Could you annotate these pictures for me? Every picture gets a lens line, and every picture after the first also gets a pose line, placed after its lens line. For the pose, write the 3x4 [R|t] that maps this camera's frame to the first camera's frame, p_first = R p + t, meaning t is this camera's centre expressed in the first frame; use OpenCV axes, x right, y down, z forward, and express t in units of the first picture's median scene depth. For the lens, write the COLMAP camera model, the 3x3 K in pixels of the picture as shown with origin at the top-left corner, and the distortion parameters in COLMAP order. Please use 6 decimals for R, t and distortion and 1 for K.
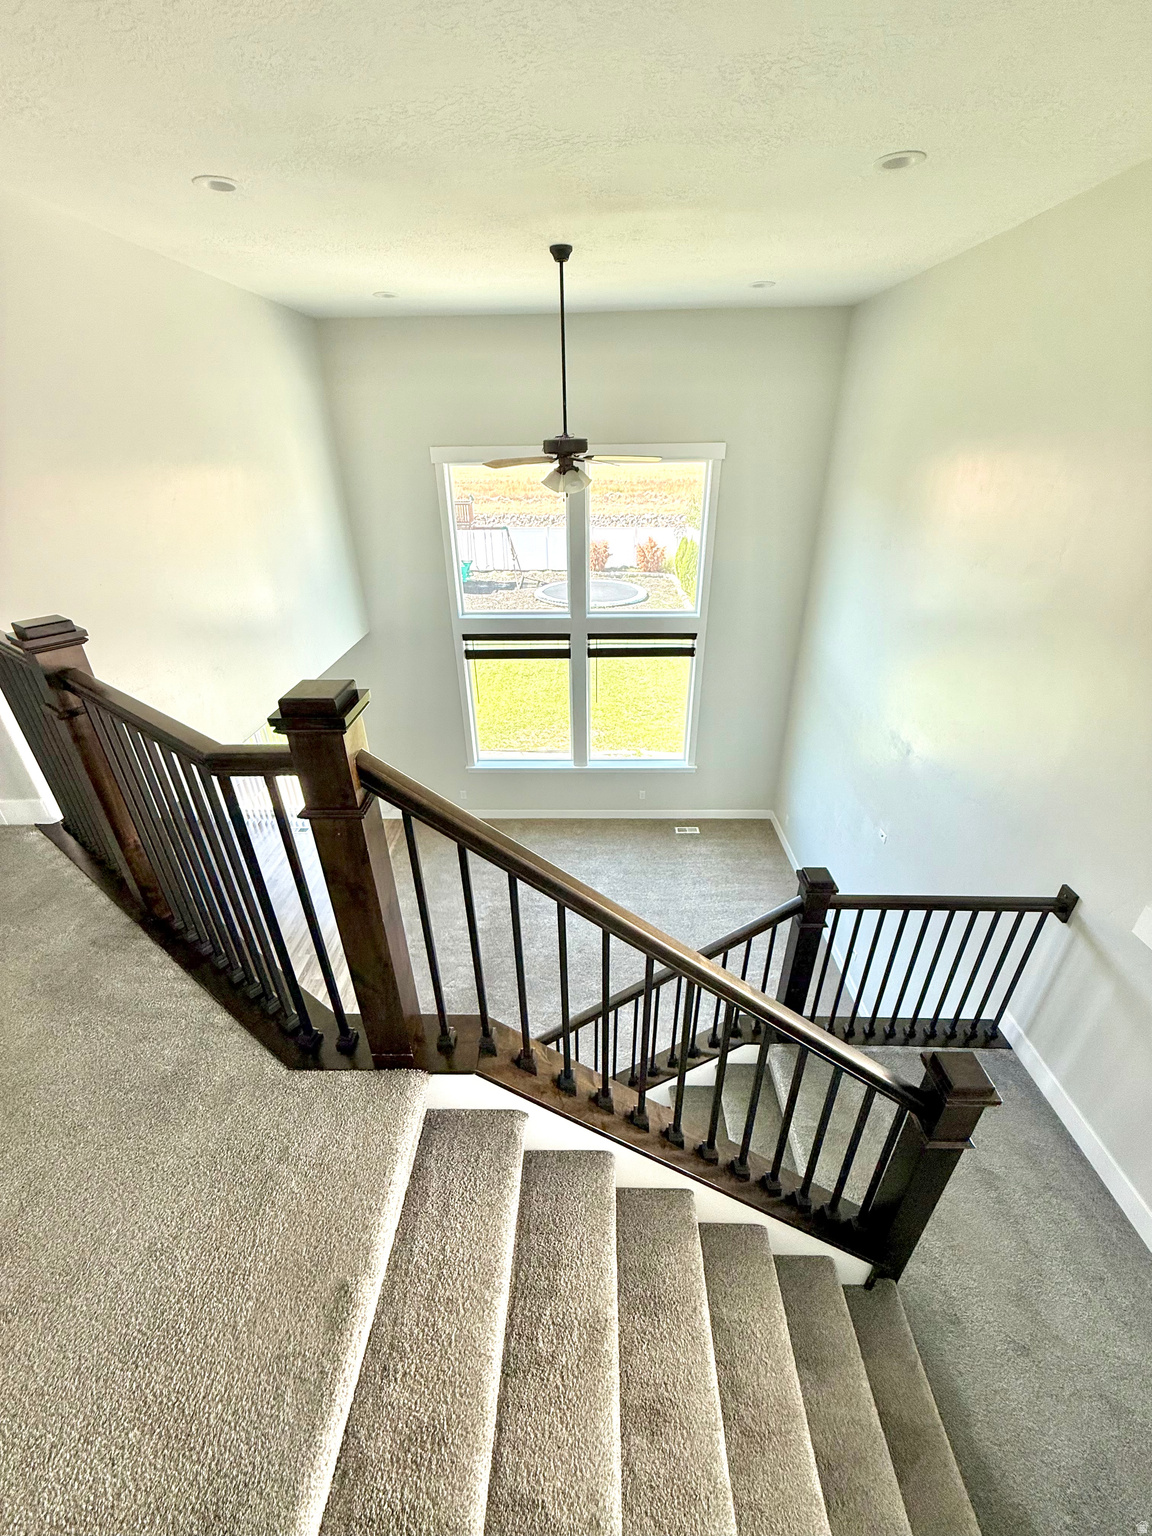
lens RADIAL K [[611.5, 0, 583.0], [0, 611.5, 768.1], [0, 0, 1]] dist [-0.000629, 0.000244]
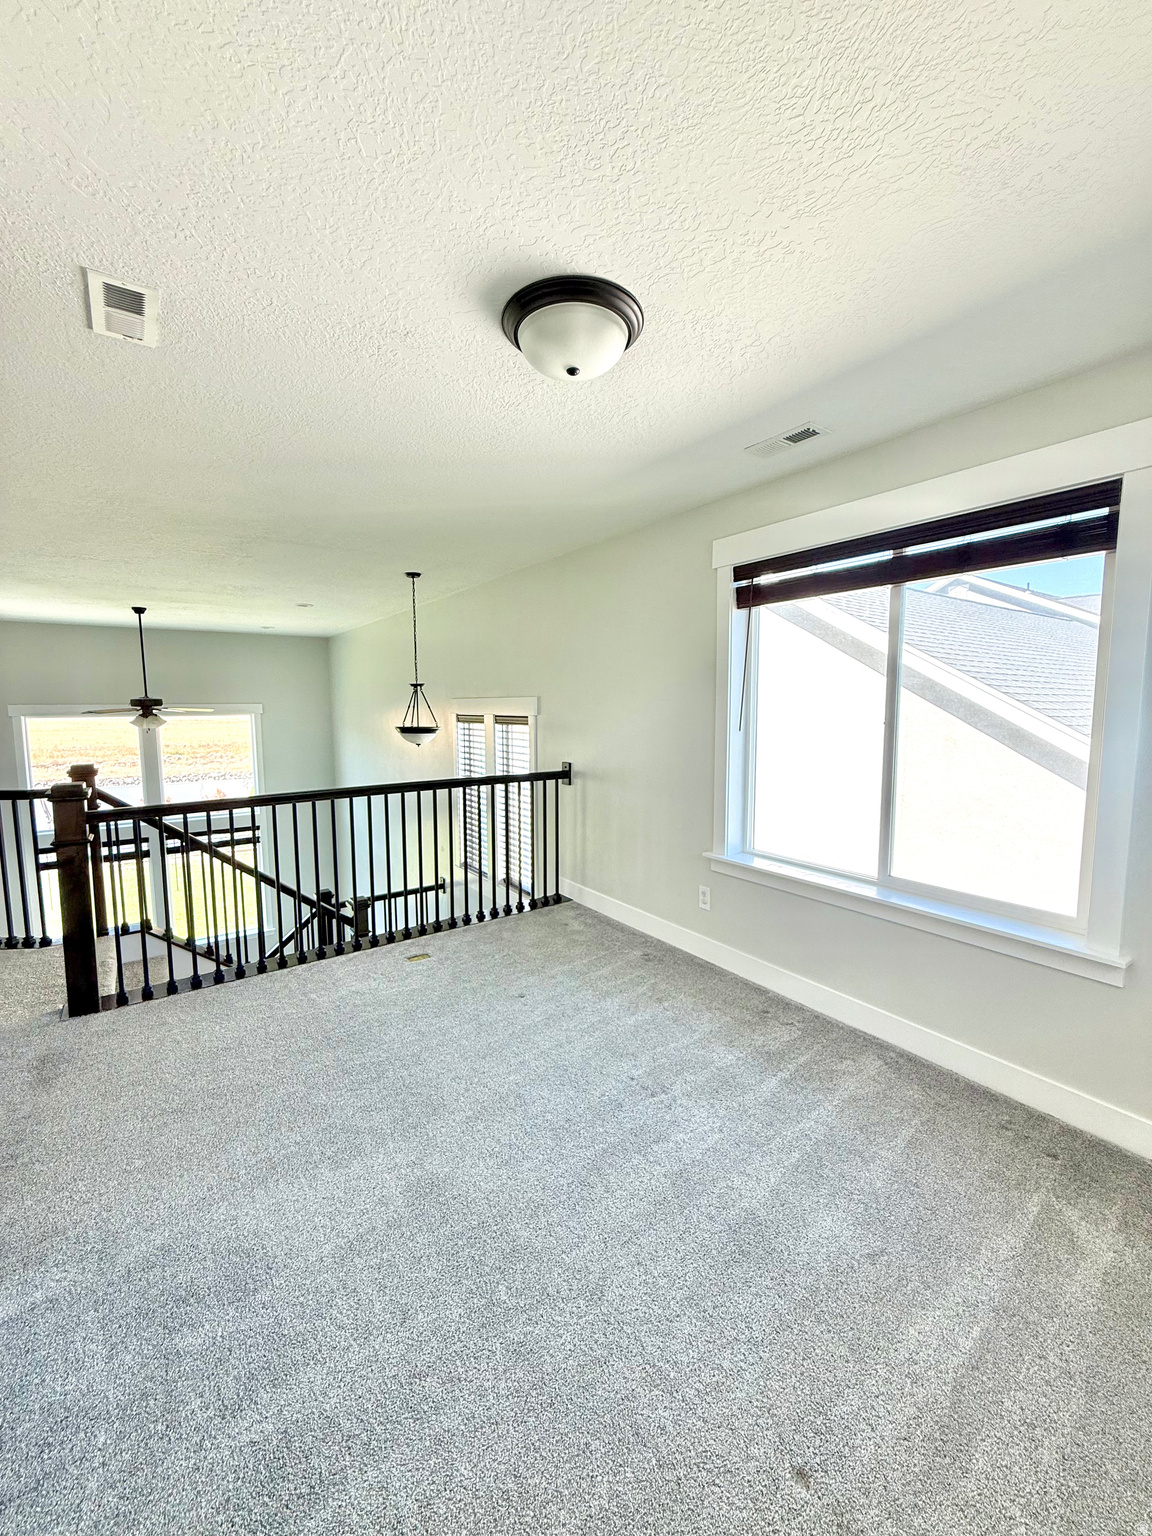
lens RADIAL K [[611.5, 0, 561.4], [0, 611.5, 767.9], [0, 0, 1]] dist [-0.000629, 0.000244]
pose [[0.816081, -0.053830, 0.575425, -0.073831], [0.271325, 0.914795, -0.299221, 0.441523], [-0.510289, 0.400316, 0.761152, -0.775106]]
